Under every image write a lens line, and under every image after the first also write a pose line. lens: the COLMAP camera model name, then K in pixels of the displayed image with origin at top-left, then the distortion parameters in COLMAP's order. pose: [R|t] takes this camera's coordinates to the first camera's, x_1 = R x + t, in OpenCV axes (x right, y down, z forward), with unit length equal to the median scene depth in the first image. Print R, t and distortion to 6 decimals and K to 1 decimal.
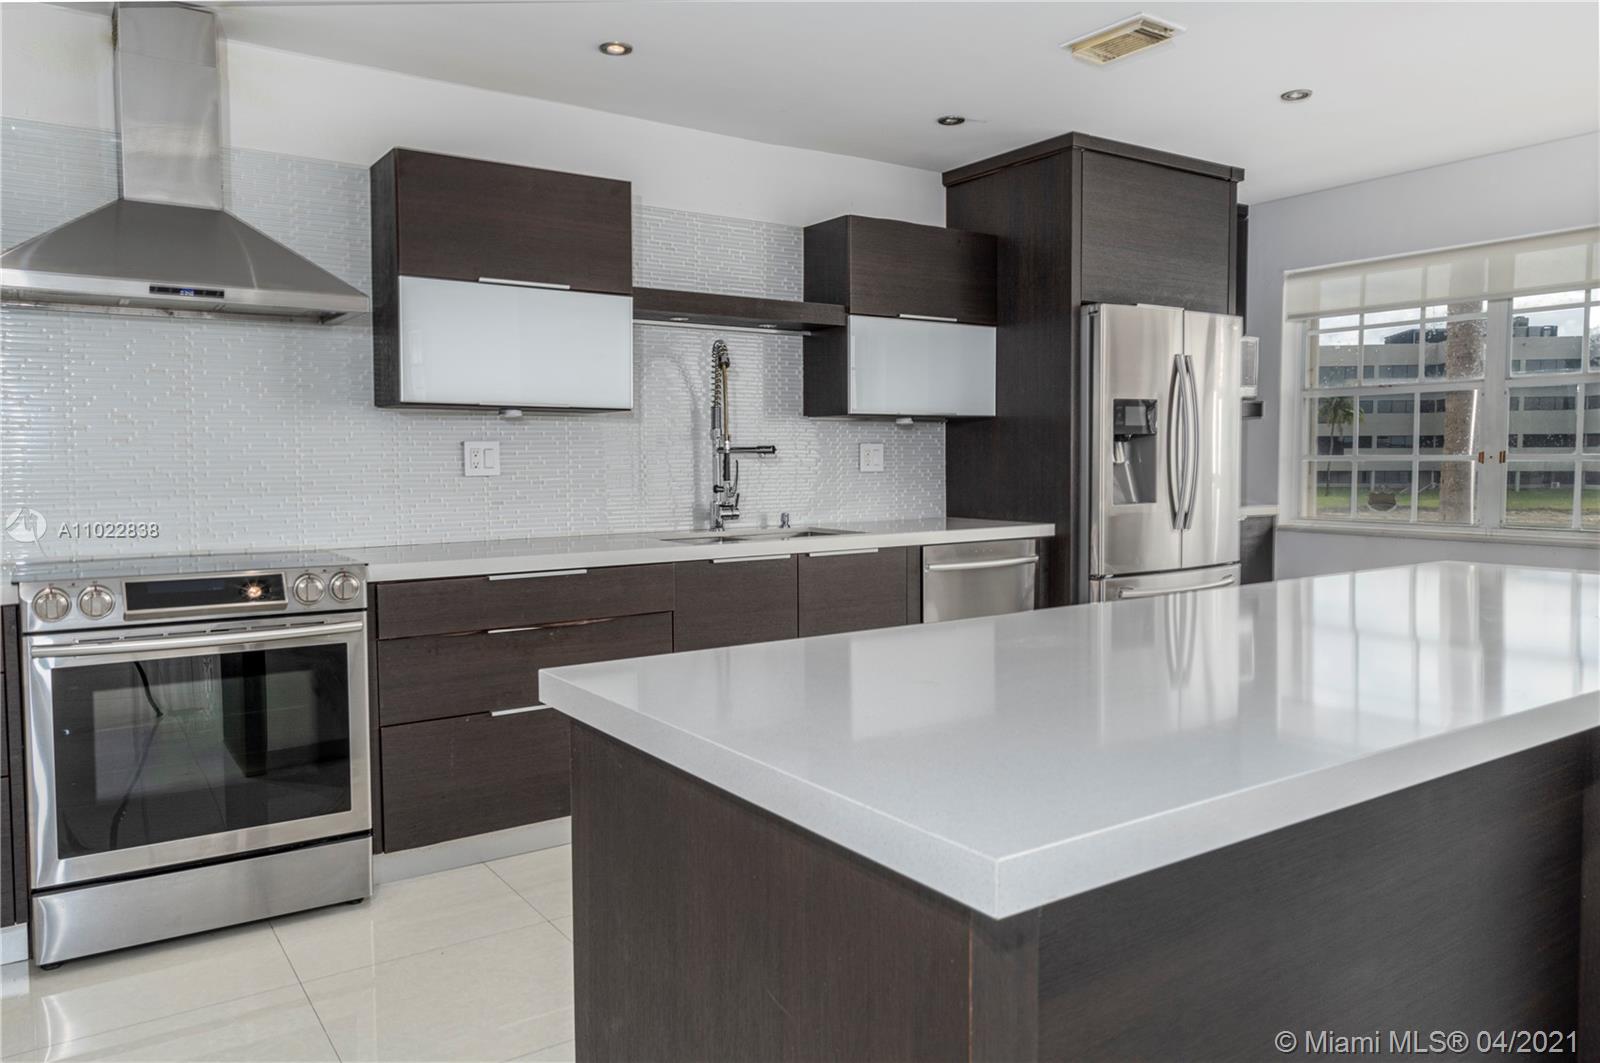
lens RADIAL K [[1127.2, 0, 772.4], [0, 1127.2, 535.8], [0, 0, 1]] dist [-0.006397, -0.001446]
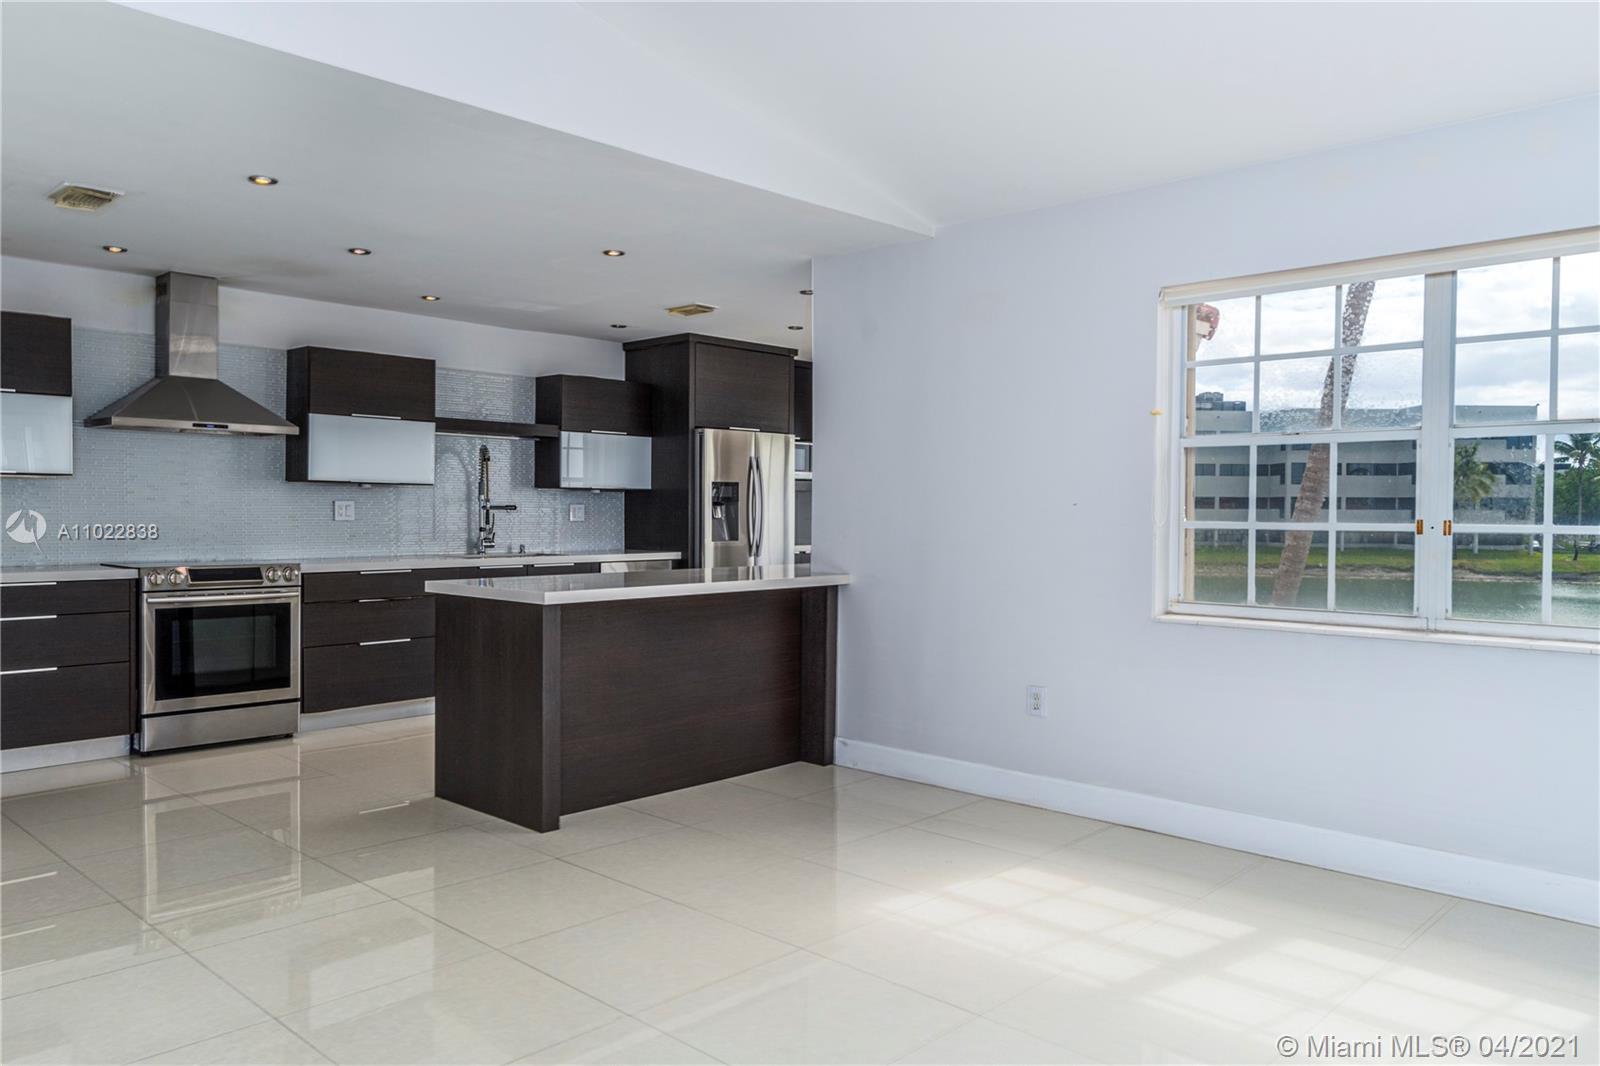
lens RADIAL K [[1157.7, 0, 784.2], [0, 1157.7, 527.1], [0, 0, 1]] dist [0.008710, 0.002199]
pose [[0.977365, 0.009281, 0.211355, 0.028875], [0.002490, 0.998463, -0.055361, 0.053680], [-0.211544, 0.054634, 0.975840, -0.830290]]
